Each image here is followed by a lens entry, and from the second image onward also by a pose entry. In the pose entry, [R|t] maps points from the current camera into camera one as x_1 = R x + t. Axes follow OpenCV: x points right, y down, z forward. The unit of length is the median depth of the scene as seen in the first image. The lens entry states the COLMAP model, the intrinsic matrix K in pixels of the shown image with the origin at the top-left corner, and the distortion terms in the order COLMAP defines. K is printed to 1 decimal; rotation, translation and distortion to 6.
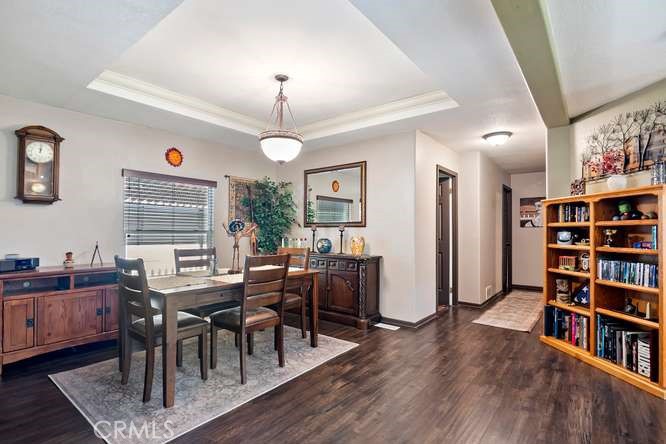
lens RADIAL K [[332.1, 0, 333.4], [0, 332.1, 224.7], [0, 0, 1]] dist [0.001705, -0.005017]
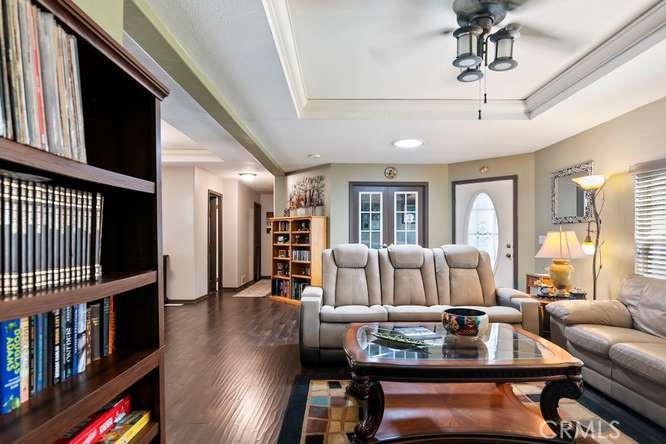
lens RADIAL K [[370.7, 0, 338.8], [0, 370.7, 240.2], [0, 0, 1]] dist [-0.001098, -0.005063]
pose [[0.782538, -0.009062, 0.622537, -0.305022], [-0.009050, 0.999623, 0.025927, -0.013381], [-0.622537, -0.025923, 0.782161, -0.749596]]
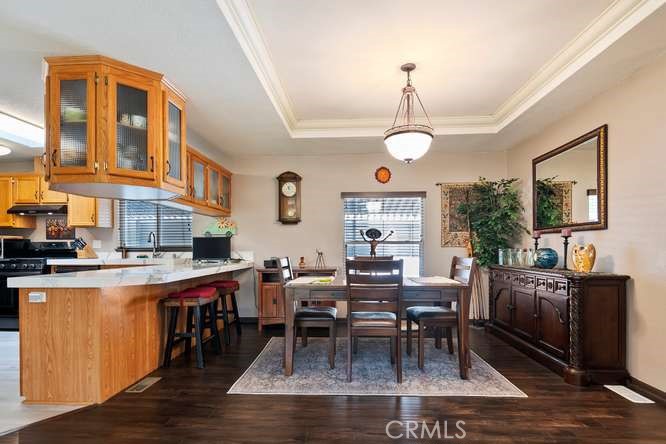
lens RADIAL K [[332.1, 0, 332.1], [0, 332.1, 251.0], [0, 0, 1]] dist [0.001705, -0.005017]
pose [[0.573313, 0.002073, -0.819334, 0.400992], [0.022104, 0.999594, 0.017996, 0.032030], [0.819038, -0.028428, 0.573035, 0.261551]]
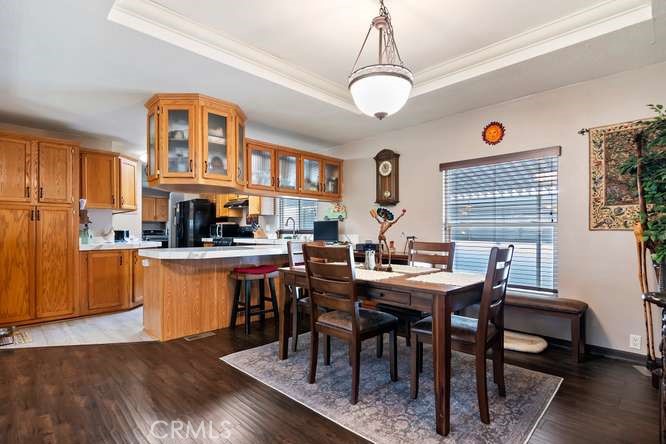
lens RADIAL K [[332.1, 0, 339.5], [0, 332.1, 232.7], [0, 0, 1]] dist [0.001705, -0.005017]
pose [[-0.114848, -0.000110, -0.993383, 0.459976], [0.018781, 0.999821, -0.002282, 0.045027], [0.993206, -0.018919, -0.114825, 0.856021]]
